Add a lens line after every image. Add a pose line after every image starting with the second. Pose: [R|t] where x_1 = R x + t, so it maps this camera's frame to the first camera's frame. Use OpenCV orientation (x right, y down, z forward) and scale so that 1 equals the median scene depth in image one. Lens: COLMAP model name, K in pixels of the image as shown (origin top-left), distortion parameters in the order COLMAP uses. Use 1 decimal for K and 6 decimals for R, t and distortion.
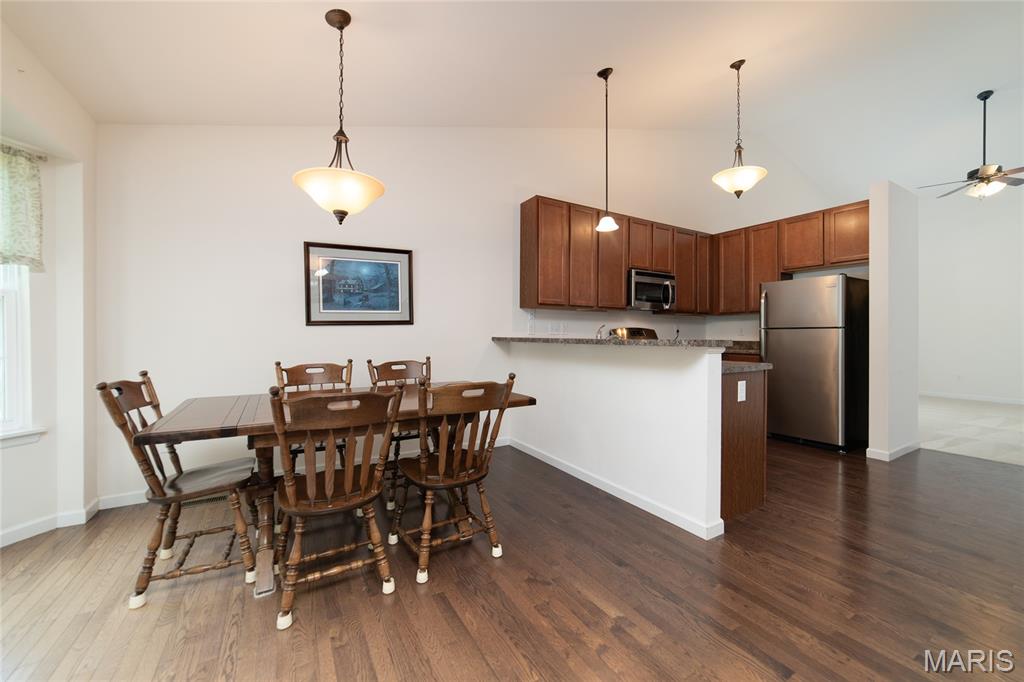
lens RADIAL K [[402.5, 0, 516.4], [0, 402.5, 337.1], [0, 0, 1]] dist [-0.000079, 0.000119]
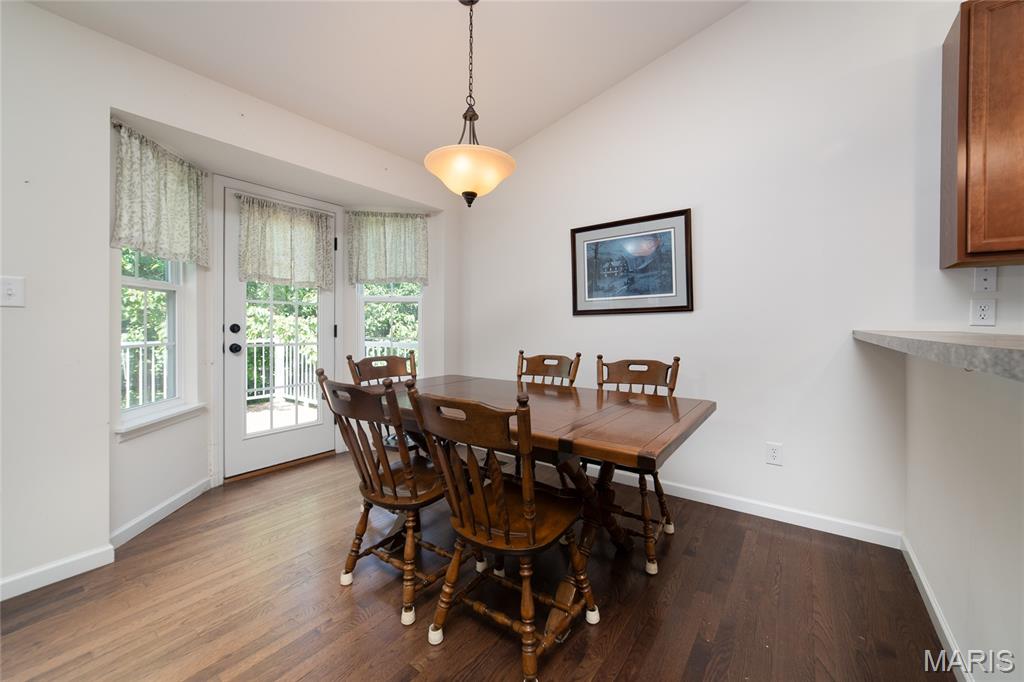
lens RADIAL K [[400.7, 0, 511.3], [0, 400.7, 329.4], [0, 0, 1]] dist [-0.025905, 0.000095]
pose [[0.398868, 0.011758, -0.916933, 0.301274], [-0.009249, 0.999919, 0.008799, -0.002071], [0.916962, 0.004971, 0.398944, 0.473511]]
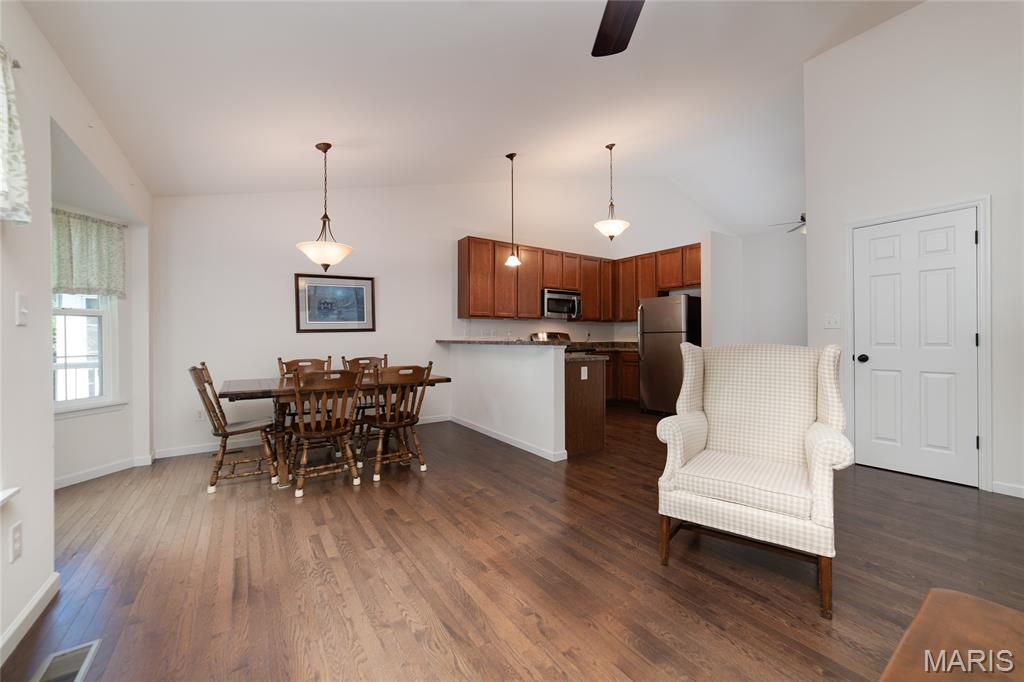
lens RADIAL K [[405.9, 0, 523.0], [0, 405.9, 340.0], [0, 0, 1]] dist [-0.000091, -0.000015]
pose [[0.997043, -0.005814, 0.076619, 0.157775], [0.005791, 0.999983, 0.000519, 0.000477], [-0.076621, -0.000074, 0.997060, -0.474085]]
